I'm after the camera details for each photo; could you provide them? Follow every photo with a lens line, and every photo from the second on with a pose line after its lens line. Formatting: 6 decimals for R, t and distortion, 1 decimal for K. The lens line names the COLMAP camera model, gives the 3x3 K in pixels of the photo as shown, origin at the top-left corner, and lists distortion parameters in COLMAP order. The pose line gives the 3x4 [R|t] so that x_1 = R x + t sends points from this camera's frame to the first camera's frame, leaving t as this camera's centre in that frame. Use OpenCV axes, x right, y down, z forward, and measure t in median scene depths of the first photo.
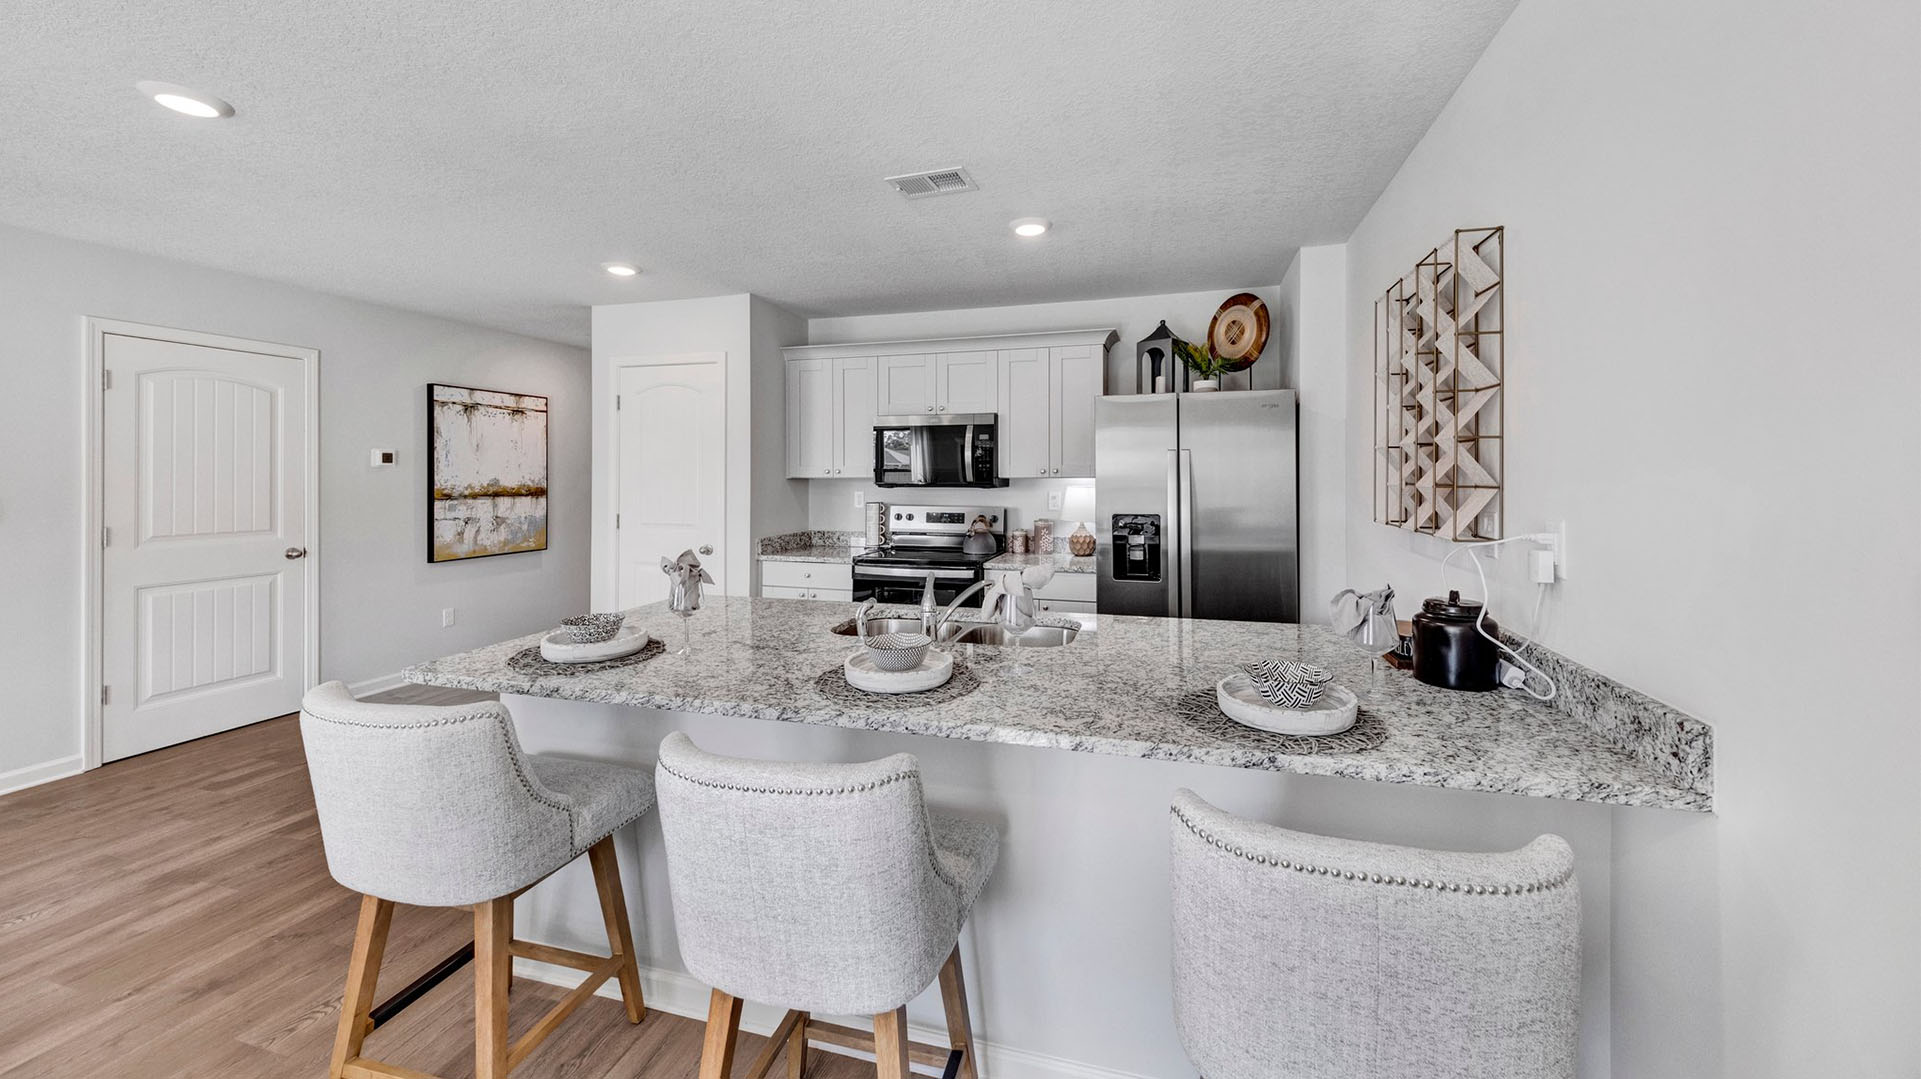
lens RADIAL K [[713.0, 0, 964.3], [0, 713.0, 472.9], [0, 0, 1]] dist [0.008270, -0.001844]
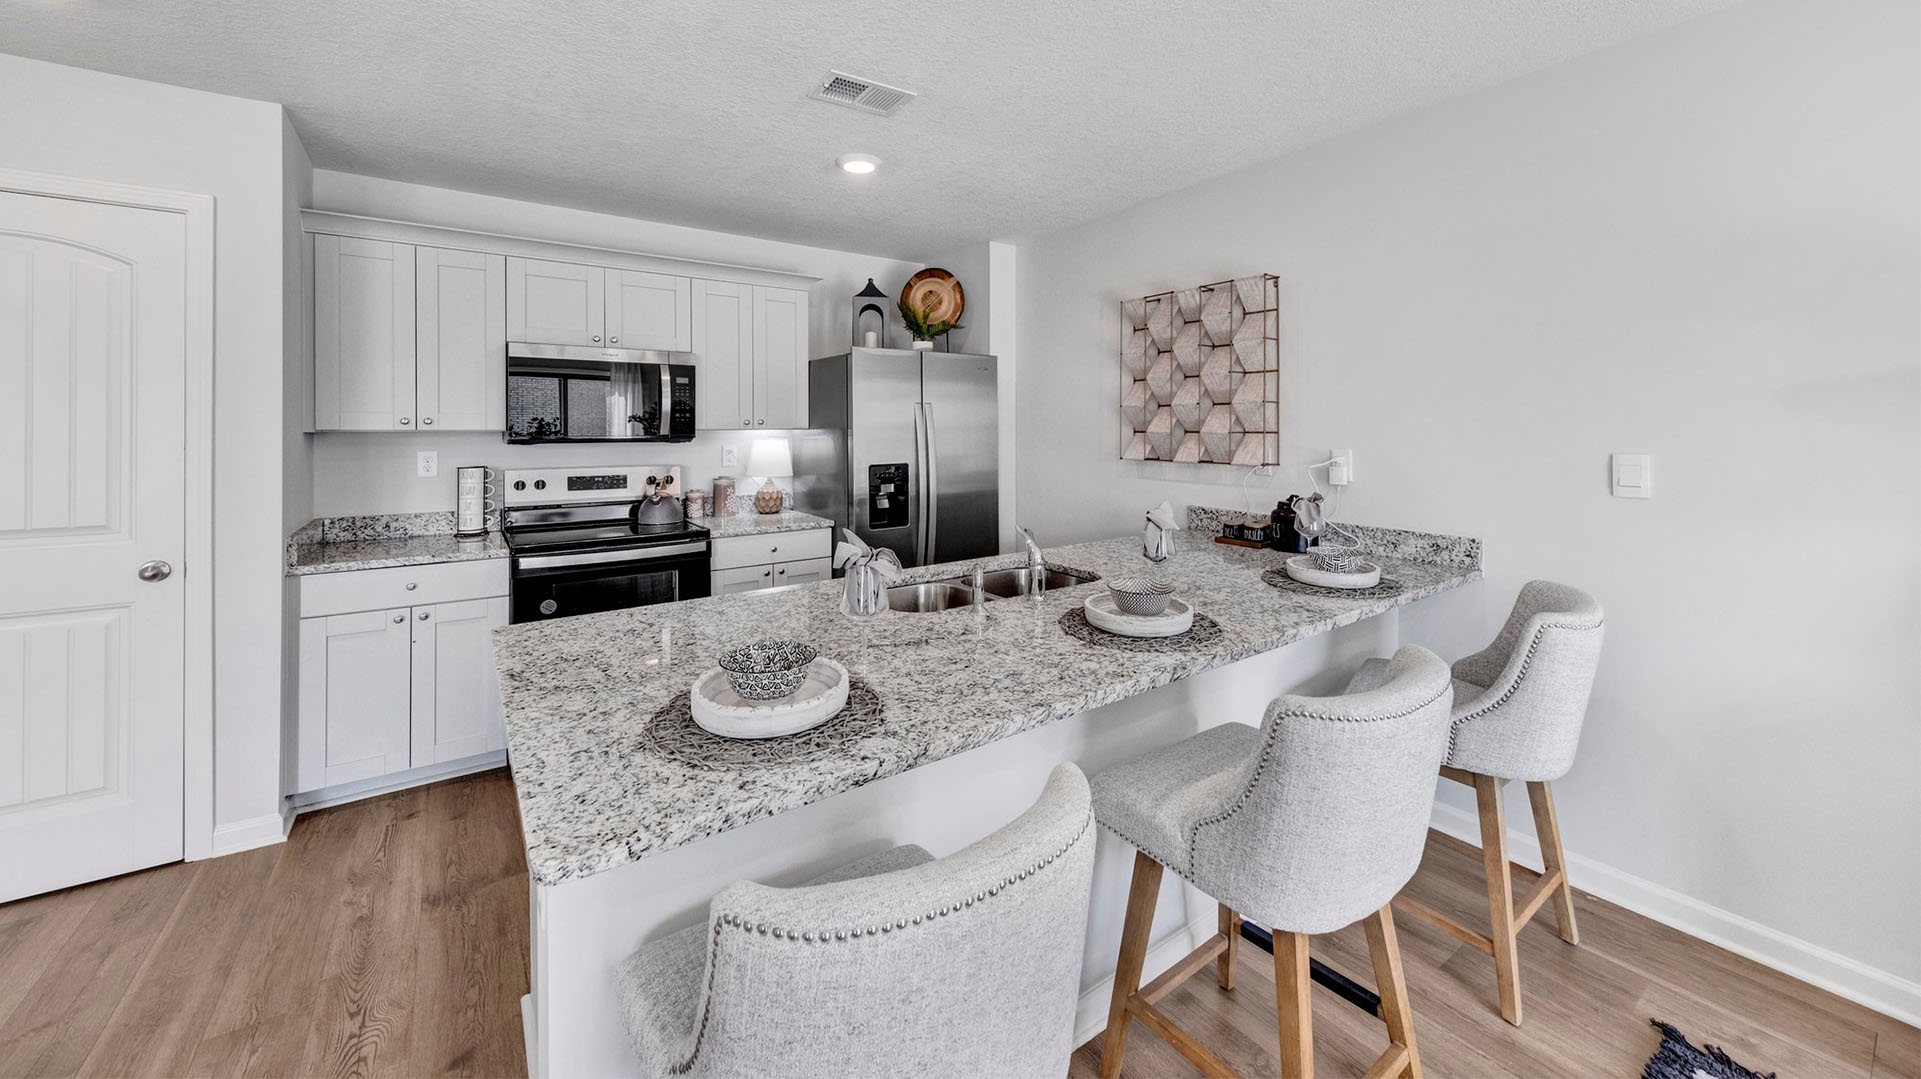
lens RADIAL K [[713.0, 0, 967.6], [0, 713.0, 429.2], [0, 0, 1]] dist [0.008270, -0.001844]
pose [[0.611665, -0.002091, 0.791114, -0.427302], [-0.000229, 0.999996, 0.002821, 0.003646], [-0.791117, -0.001906, 0.611662, 0.229303]]
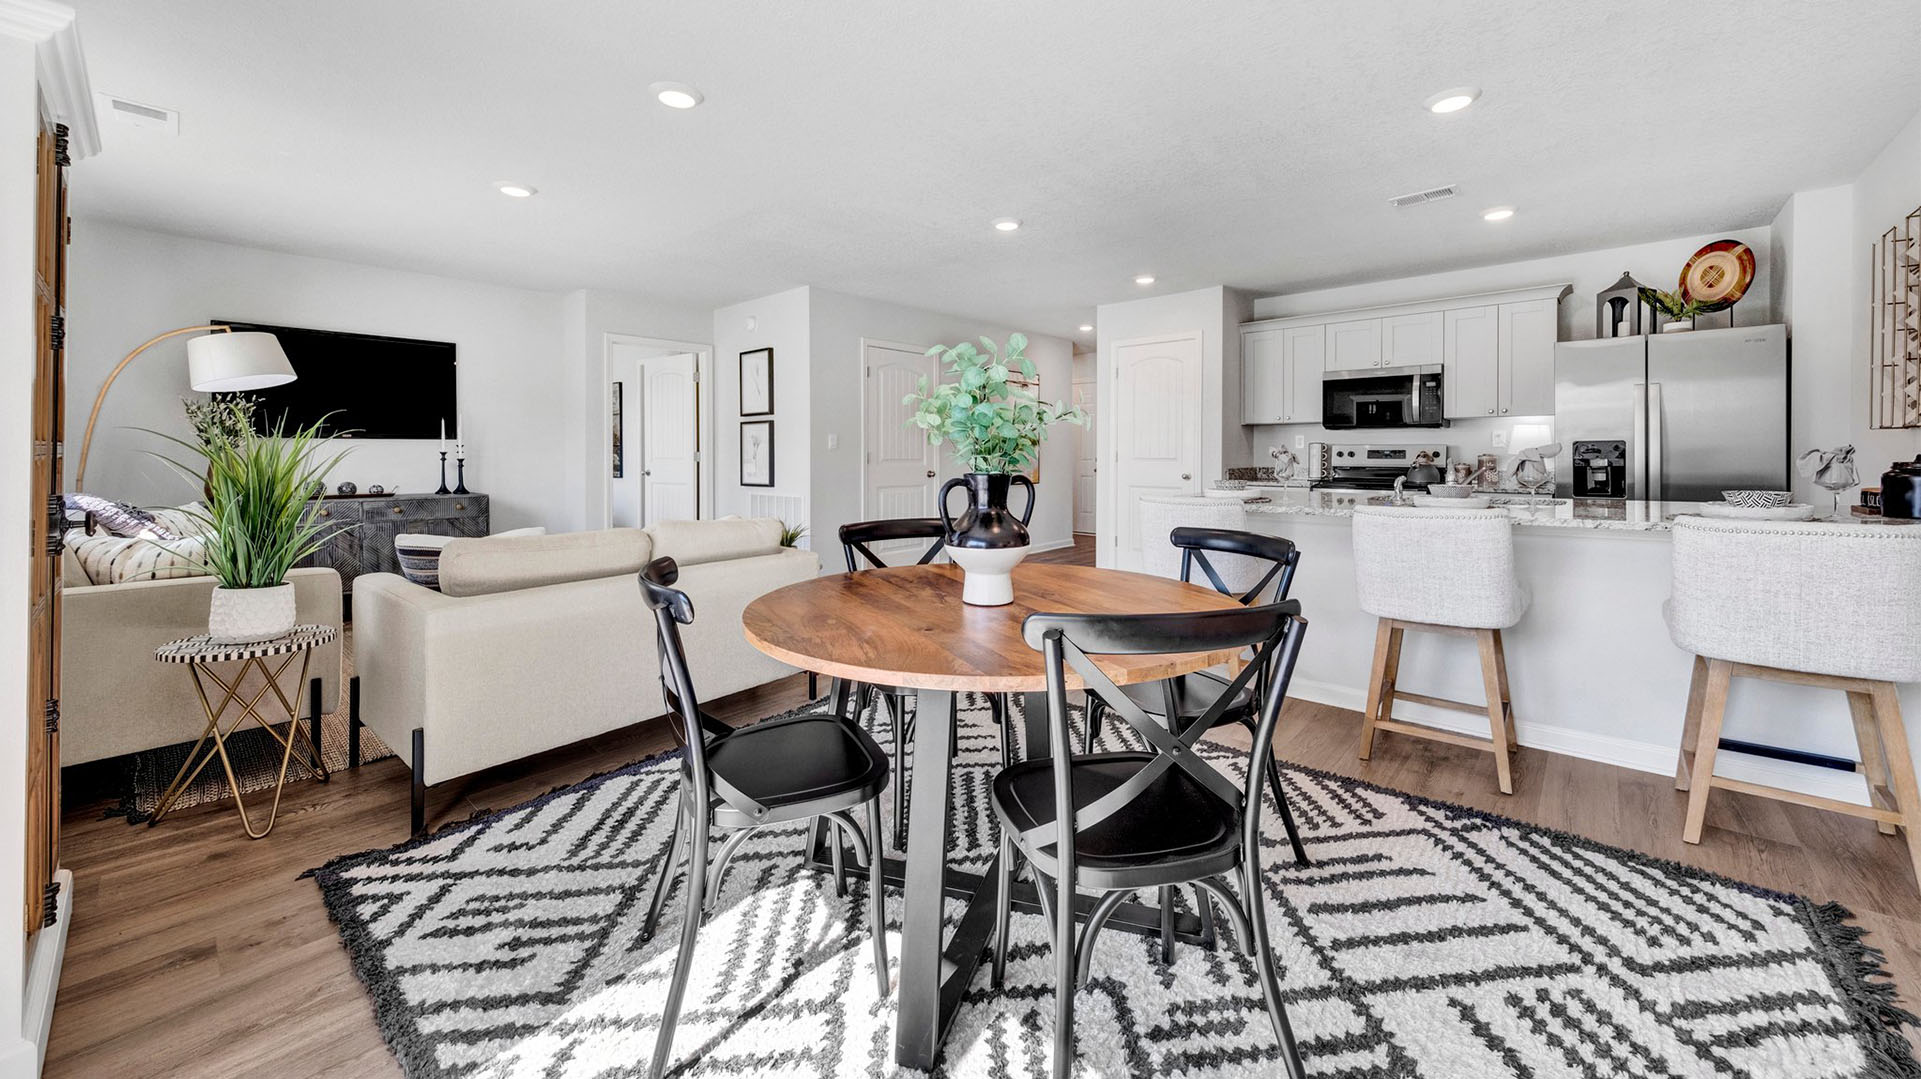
lens RADIAL K [[713.0, 0, 965.9], [0, 713.0, 456.6], [0, 0, 1]] dist [0.008270, -0.001844]
pose [[0.904799, -0.000526, -0.425838, -0.169050], [0.004599, 0.999953, 0.008537, 0.058341], [0.425813, -0.009683, 0.904759, -0.436363]]
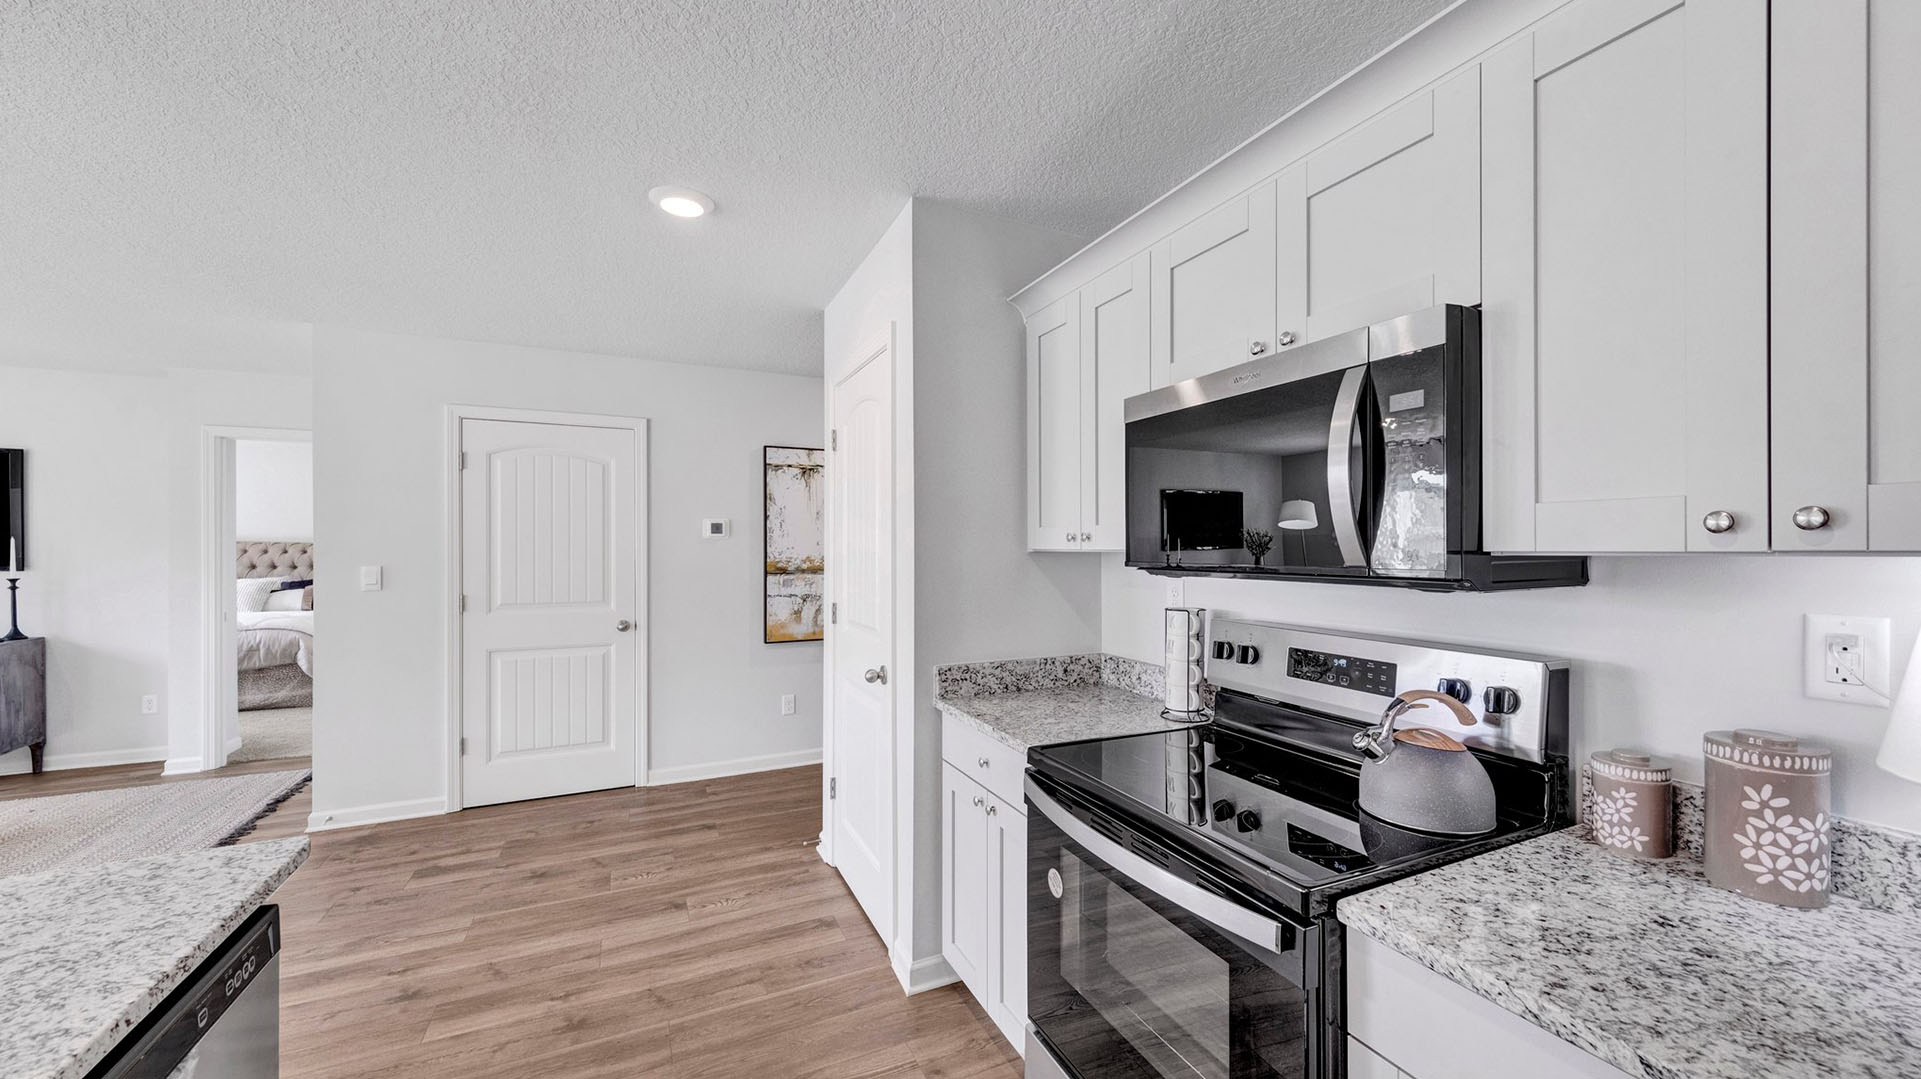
lens RADIAL K [[713.0, 0, 968.3], [0, 713.0, 545.9], [0, 0, 1]] dist [0.008270, -0.001844]
pose [[0.670850, -0.002699, -0.741588, 0.117358], [0.004544, 0.999990, 0.000471, 0.003230], [0.741579, -0.003686, 0.670855, 0.694895]]
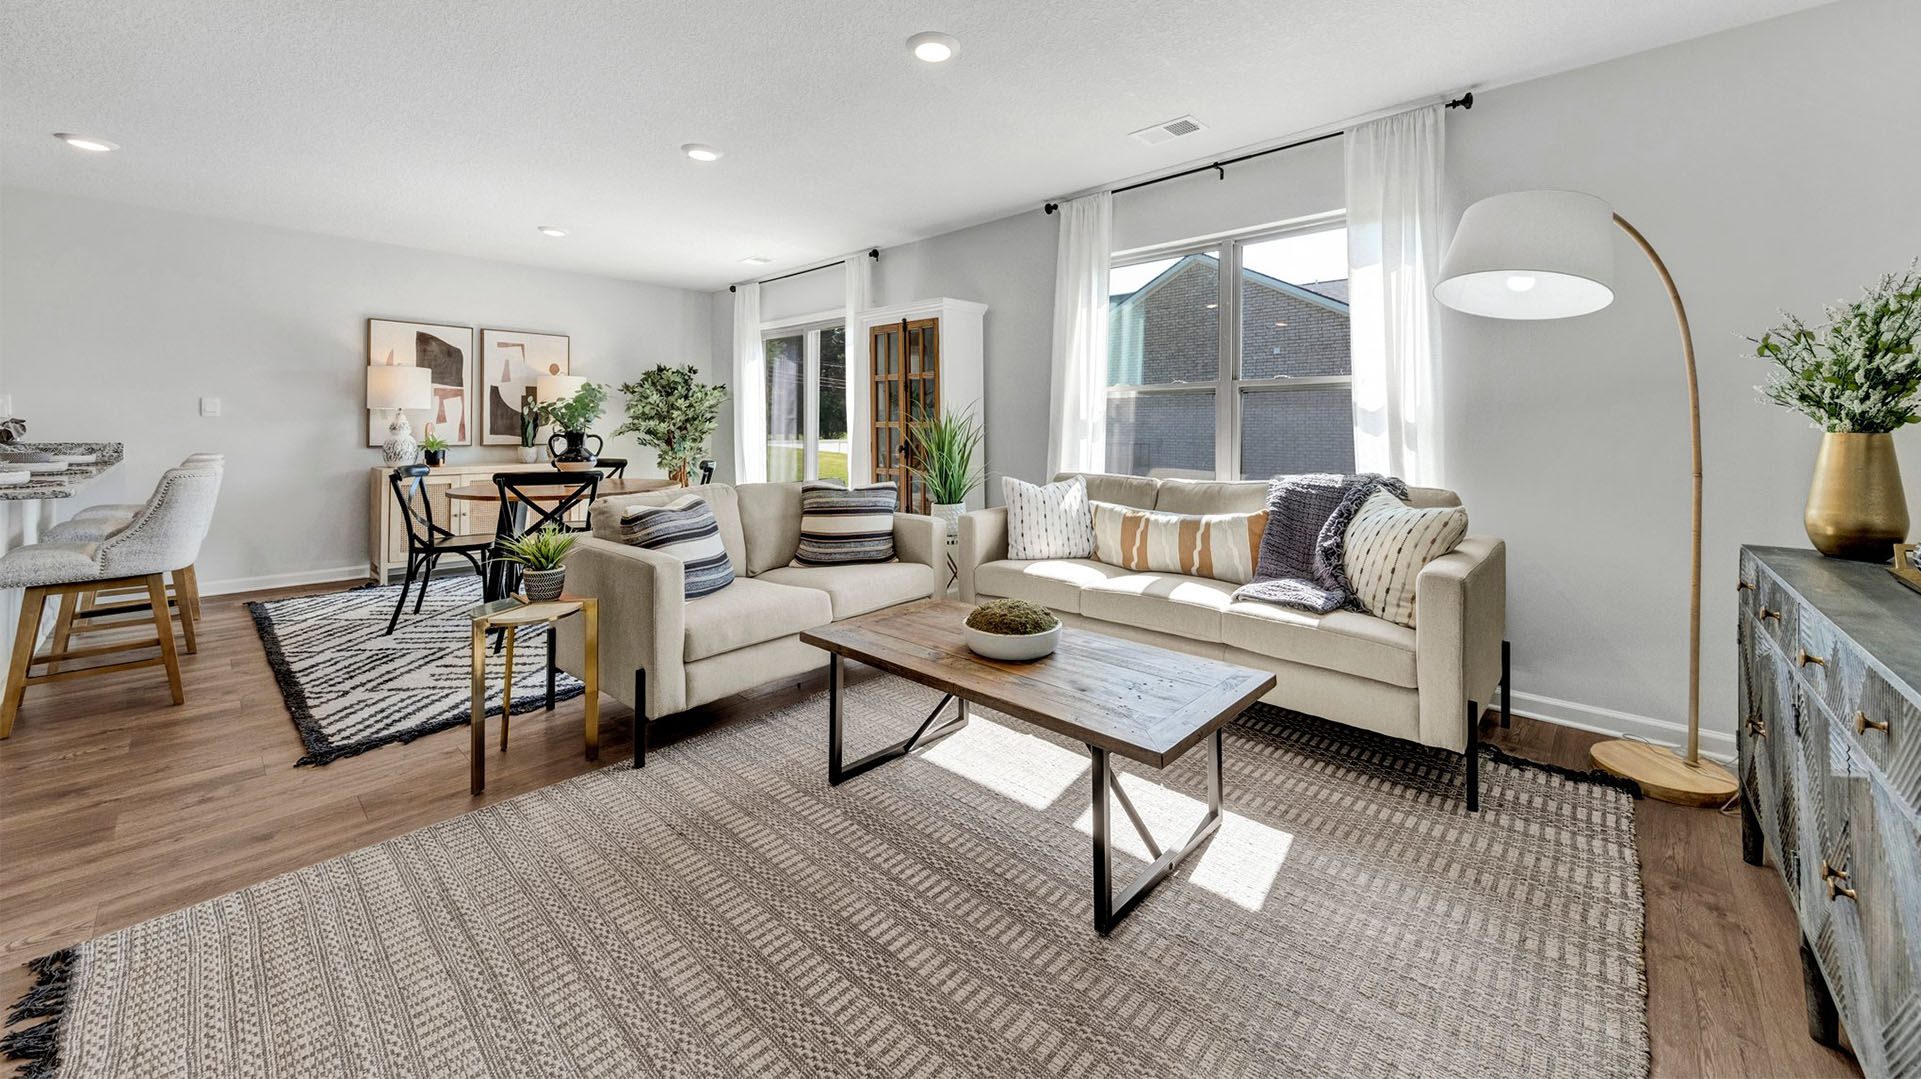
lens RADIAL K [[713.0, 0, 969.3], [0, 713.0, 426.2], [0, 0, 1]] dist [0.008270, -0.001844]
pose [[-0.897122, -0.005932, 0.441743, -1.328143], [-0.007222, 0.999973, -0.001240, 0.059532], [-0.441723, -0.004303, -0.897141, 0.656131]]
